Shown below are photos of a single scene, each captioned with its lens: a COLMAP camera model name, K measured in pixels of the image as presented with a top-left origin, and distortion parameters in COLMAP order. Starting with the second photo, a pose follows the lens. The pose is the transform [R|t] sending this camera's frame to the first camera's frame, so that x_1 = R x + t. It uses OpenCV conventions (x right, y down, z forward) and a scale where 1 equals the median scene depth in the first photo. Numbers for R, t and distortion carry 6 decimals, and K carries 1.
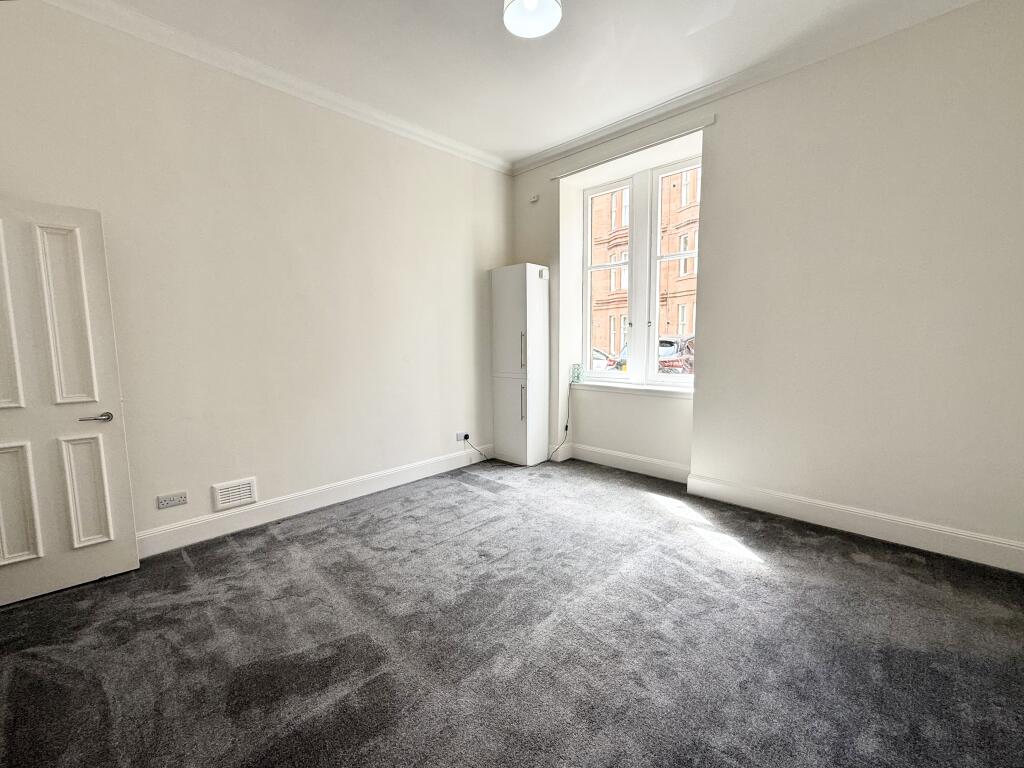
lens RADIAL K [[406.4, 0, 509.5], [0, 406.4, 382.9], [0, 0, 1]] dist [-0.000537, 0.000077]
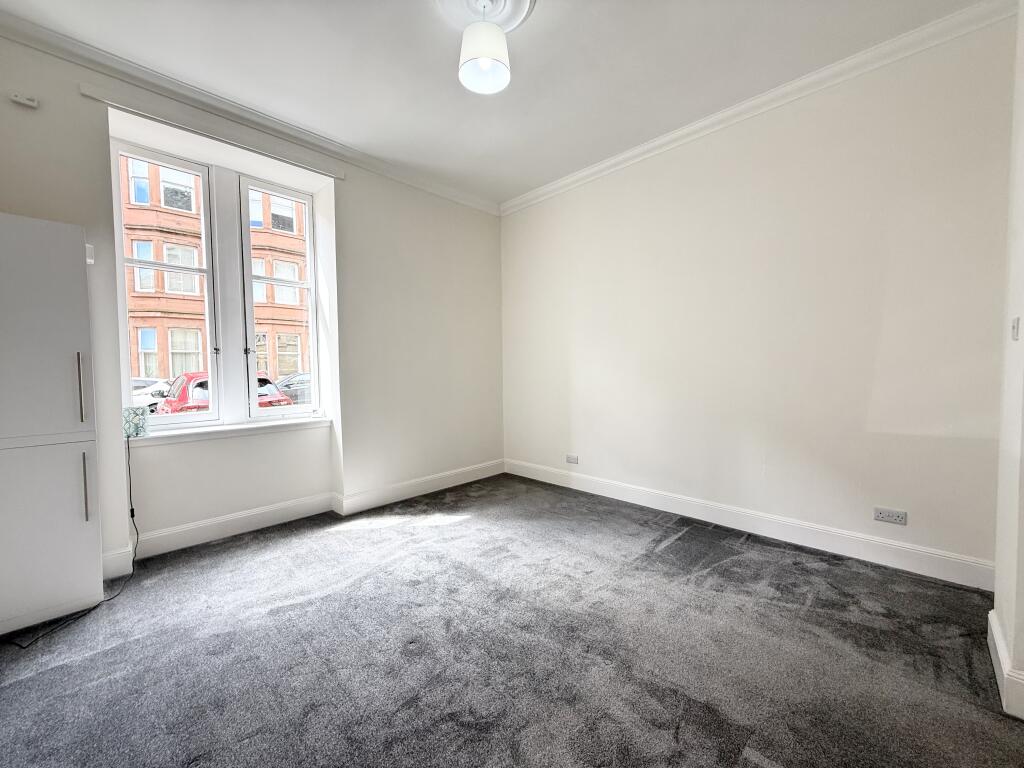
lens RADIAL K [[406.4, 0, 509.5], [0, 406.4, 382.9], [0, 0, 1]] dist [-0.000537, 0.000077]
pose [[0.024600, -0.029799, 0.999253, -0.538101], [0.113237, 0.993206, 0.026831, -0.042881], [-0.993263, 0.112492, 0.027808, 0.480439]]
